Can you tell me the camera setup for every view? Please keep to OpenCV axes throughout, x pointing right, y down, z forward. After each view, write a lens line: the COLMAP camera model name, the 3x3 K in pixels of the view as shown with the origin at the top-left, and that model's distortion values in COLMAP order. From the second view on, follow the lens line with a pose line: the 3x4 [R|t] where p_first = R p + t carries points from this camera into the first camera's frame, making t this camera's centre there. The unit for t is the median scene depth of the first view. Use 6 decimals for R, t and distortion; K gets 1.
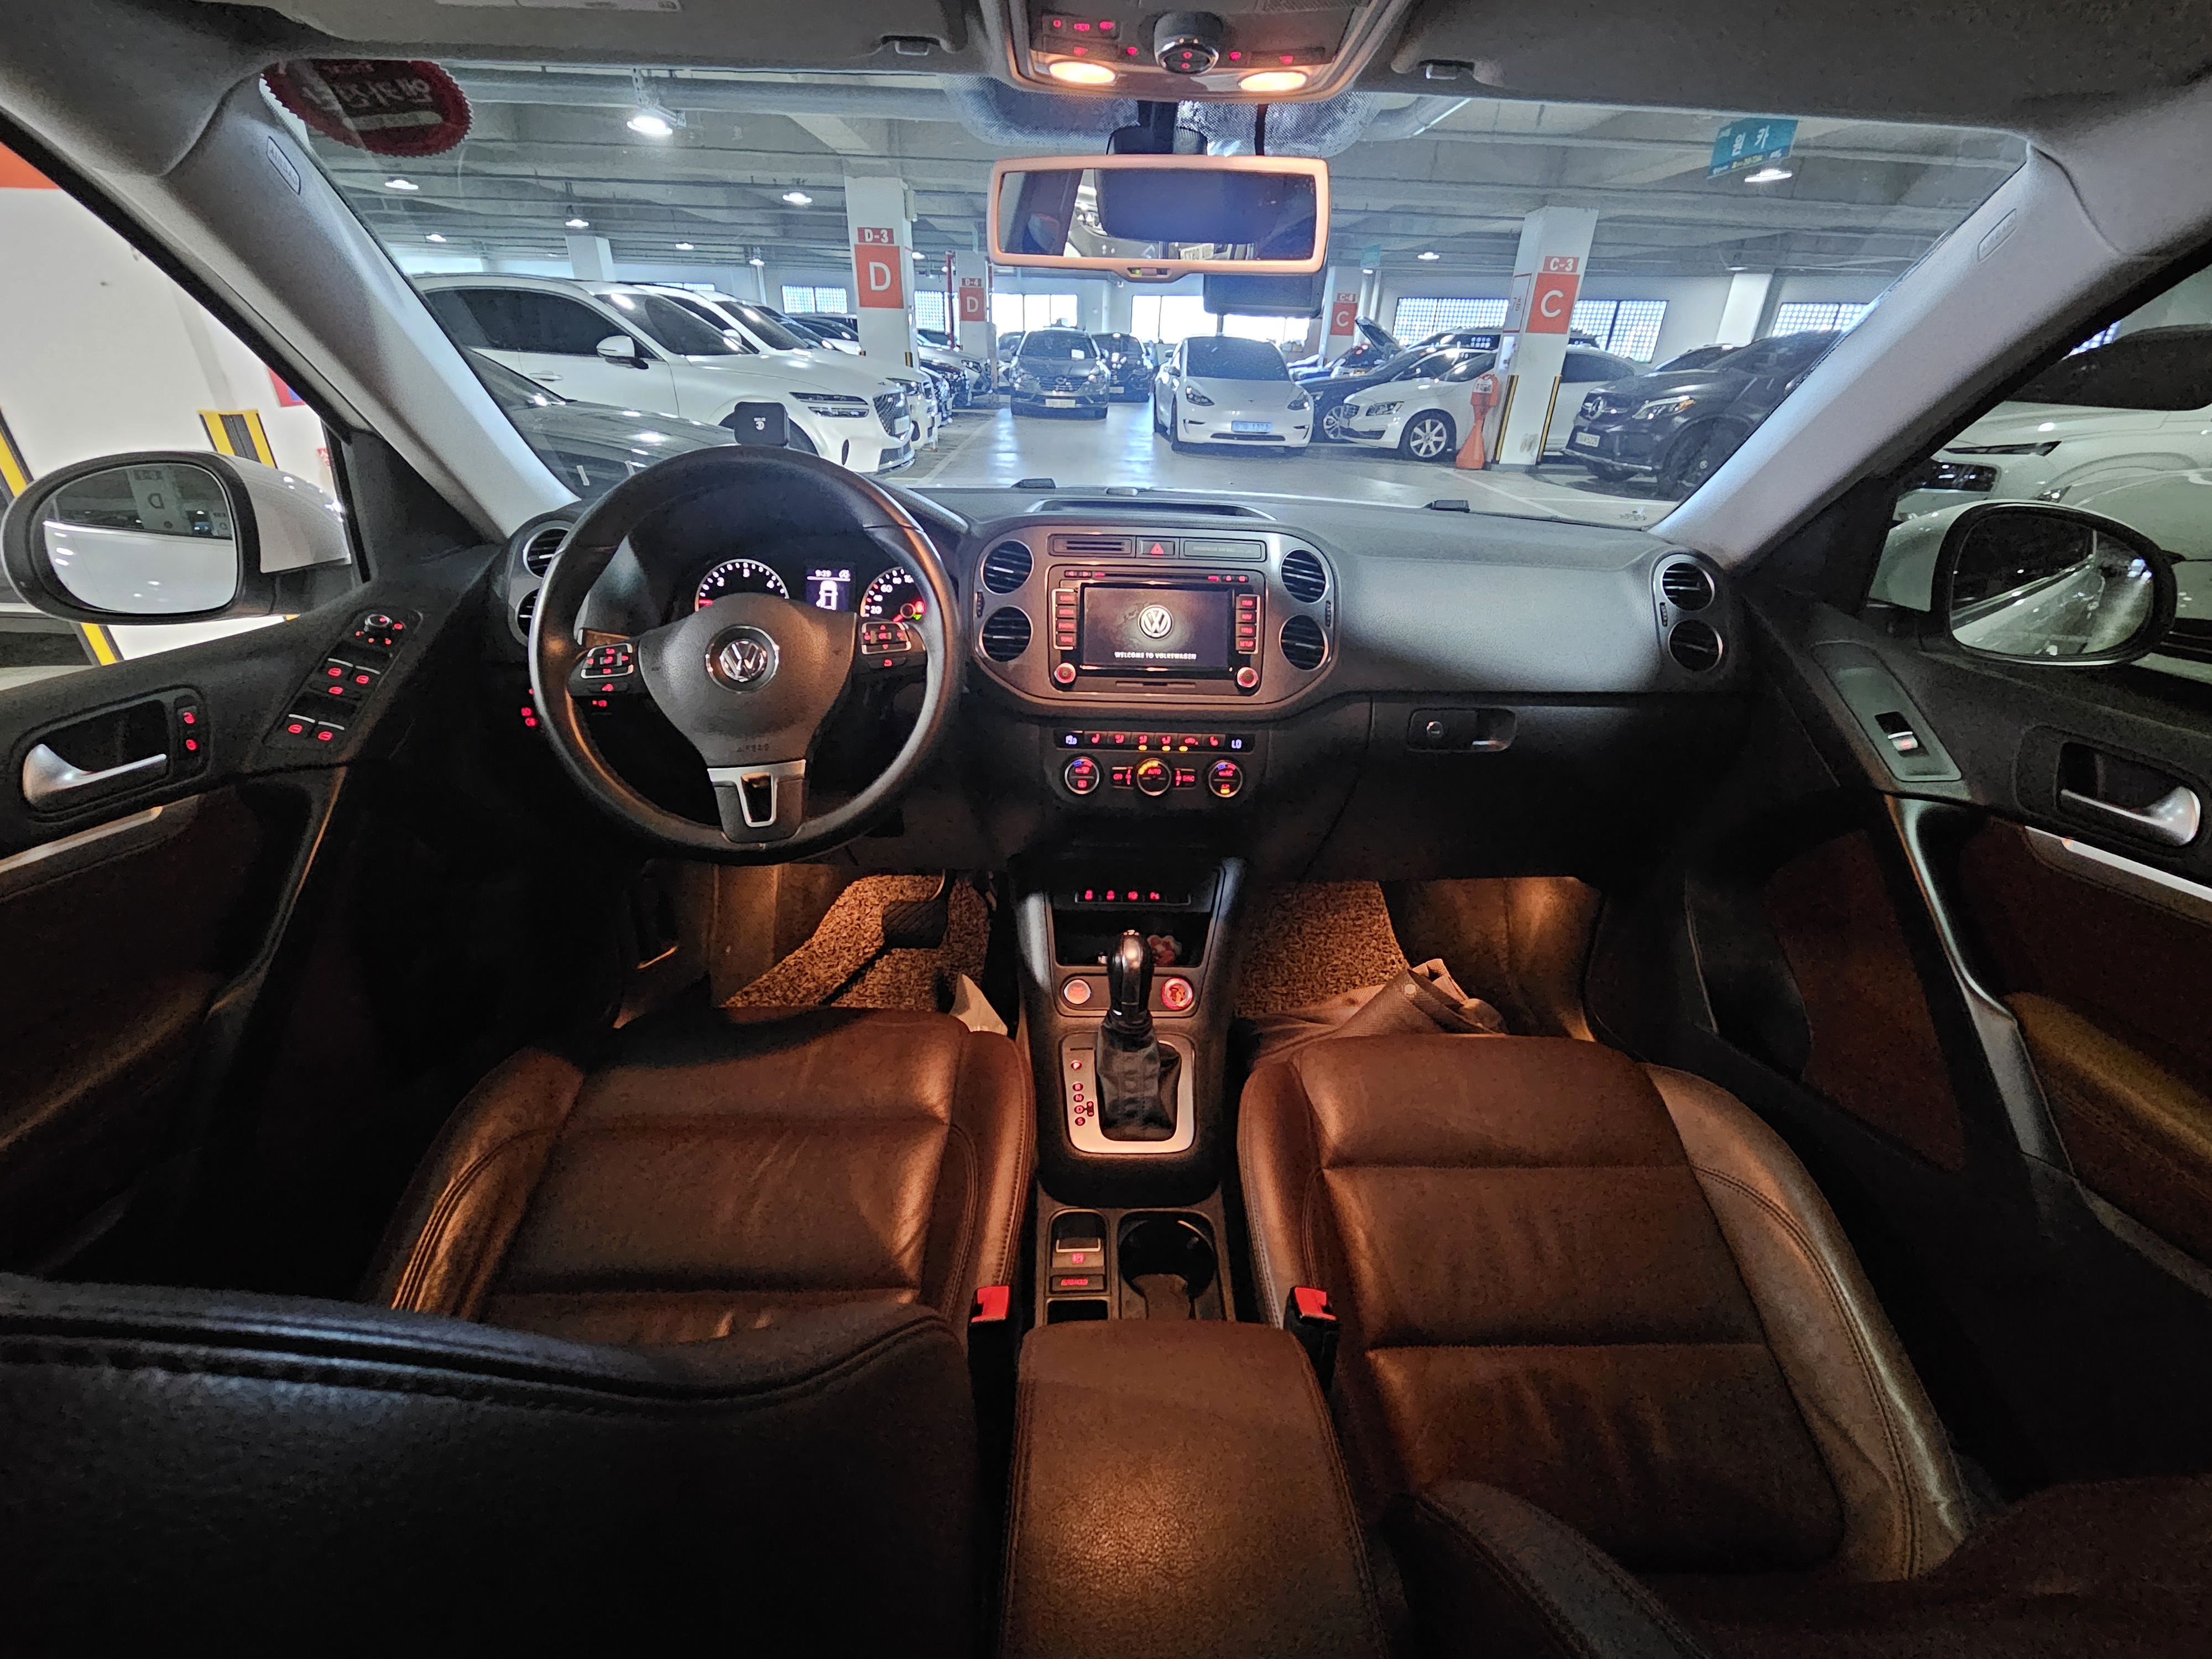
lens RADIAL K [[927.3, 0, 1110.2], [0, 927.3, 848.6], [0, 0, 1]] dist [-0.000159, -0.001450]
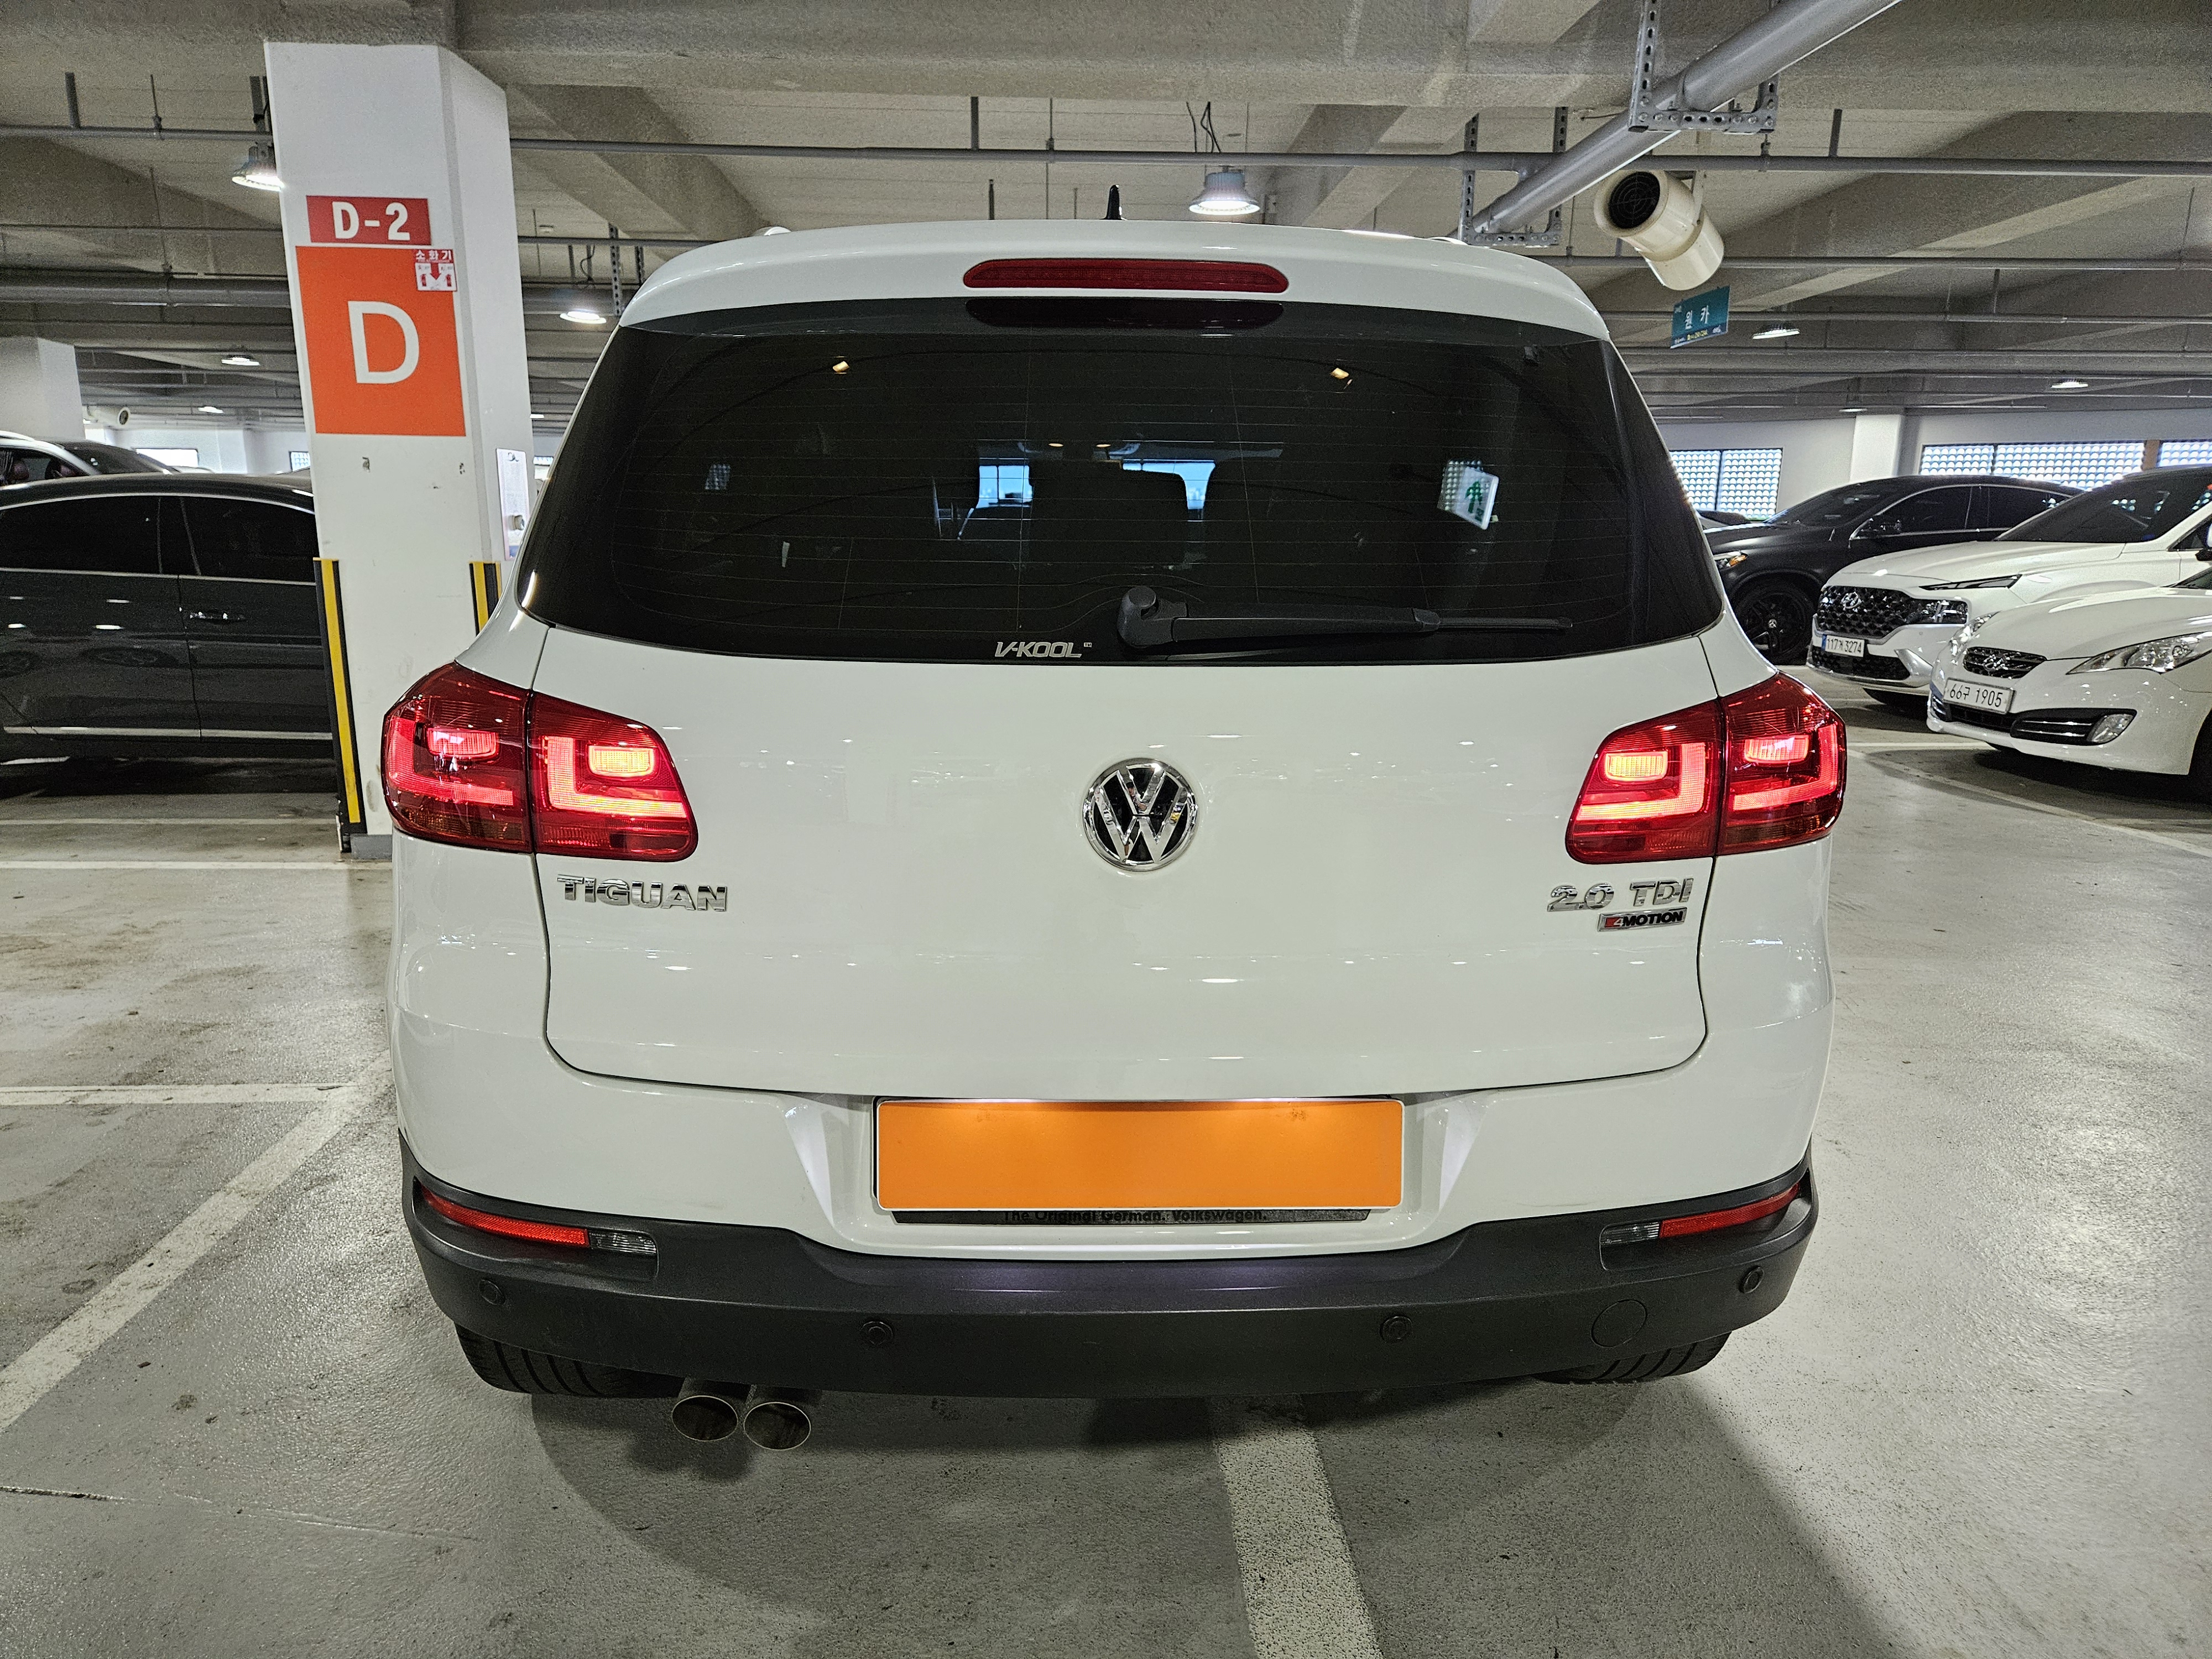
lens RADIAL K [[1507.8, 0, 1112.5], [0, 1507.8, 843.1], [0, 0, 1]] dist [0.070846, -0.064997]
pose [[0.999625, -0.025800, 0.009230, 0.011114], [0.027358, 0.958654, -0.283255, 0.144623], [-0.001541, 0.283401, 0.959000, -0.260809]]
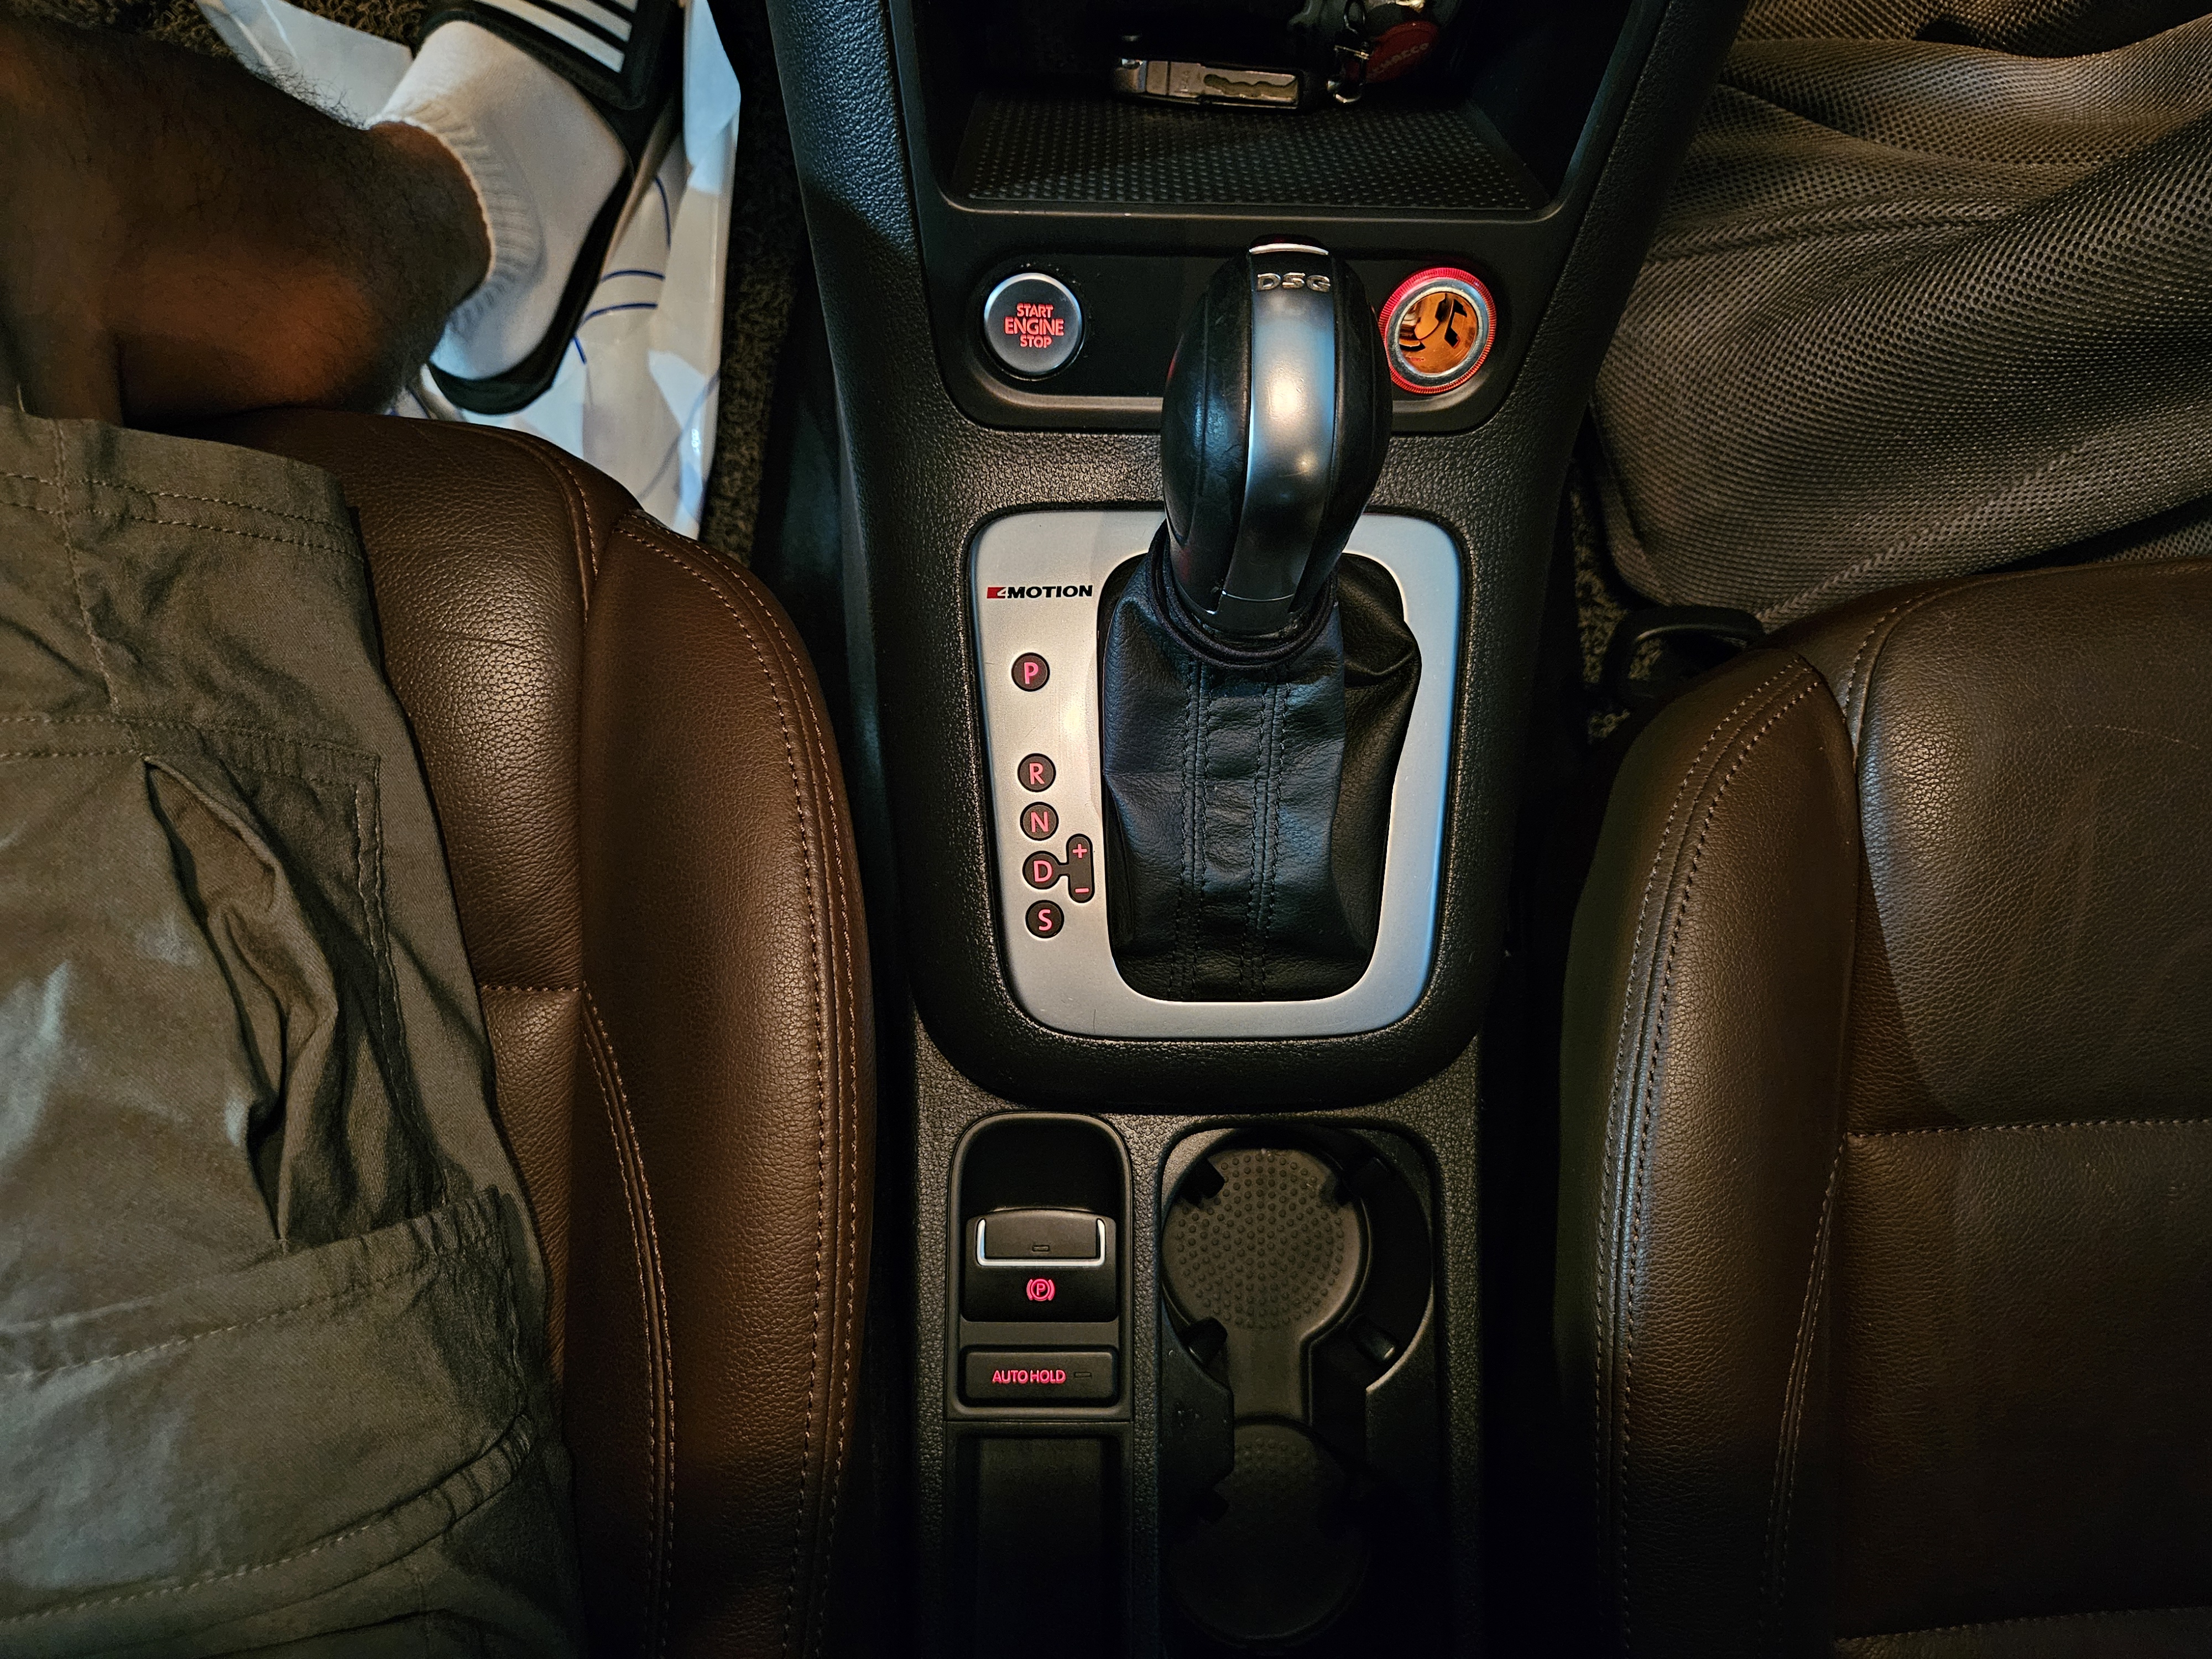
lens RADIAL K [[1507.8, 0, 1103.6], [0, 1507.8, 881.2], [0, 0, 1]] dist [0.070846, -0.064997]
pose [[0.999582, 0.026635, 0.011282, -0.002067], [-0.024699, 0.582906, 0.812164, -0.010340], [0.015055, -0.812103, 0.583320, 0.078535]]
